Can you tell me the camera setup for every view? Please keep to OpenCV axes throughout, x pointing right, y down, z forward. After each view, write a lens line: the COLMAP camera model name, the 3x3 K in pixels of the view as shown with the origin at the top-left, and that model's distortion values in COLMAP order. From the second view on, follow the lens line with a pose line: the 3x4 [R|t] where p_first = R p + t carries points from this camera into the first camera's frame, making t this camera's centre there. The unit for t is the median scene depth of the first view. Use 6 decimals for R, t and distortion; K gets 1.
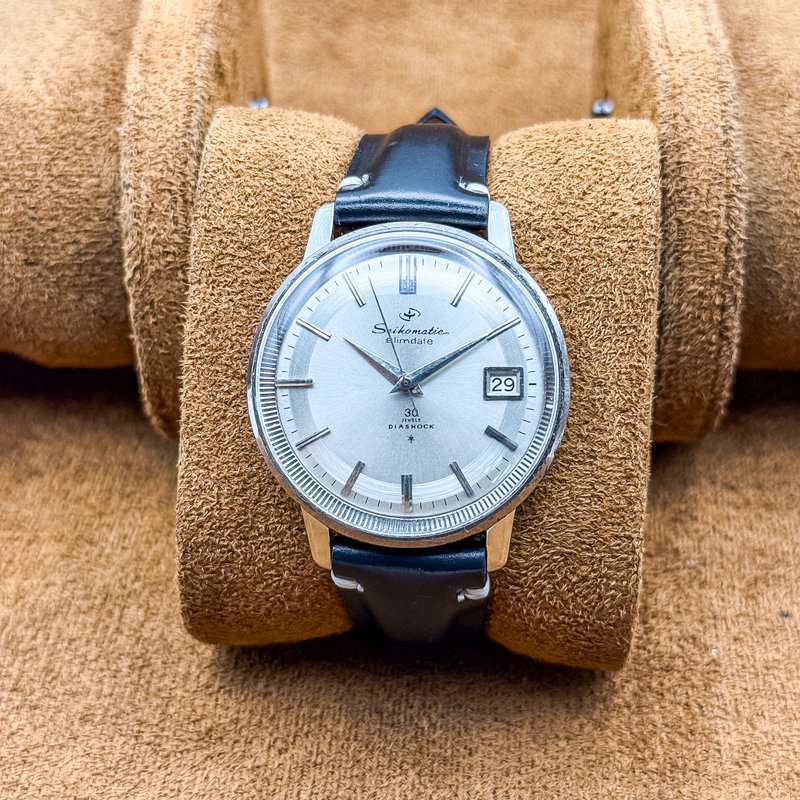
lens RADIAL K [[1649.4, 0, 377.4], [0, 1649.4, 388.0], [0, 0, 1]] dist [0.045051, 0.039404]
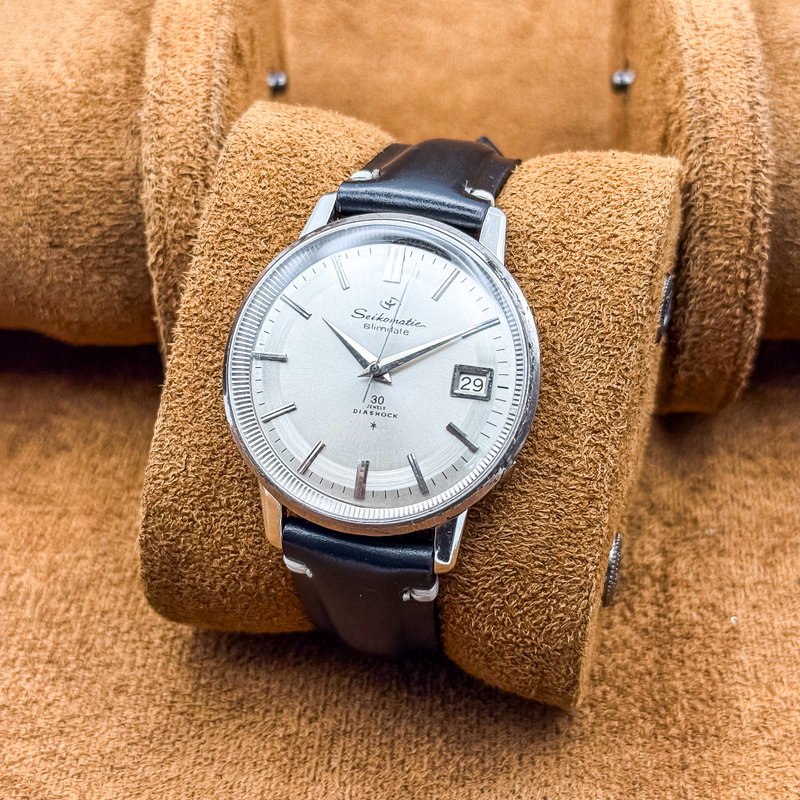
lens RADIAL K [[1649.4, 0, 377.4], [0, 1649.4, 388.0], [0, 0, 1]] dist [0.045051, 0.039404]
pose [[0.983882, 0.133575, -0.118887, 0.132745], [-0.143064, 0.986853, -0.075195, 0.079710], [0.107280, 0.090992, 0.990056, 0.010047]]
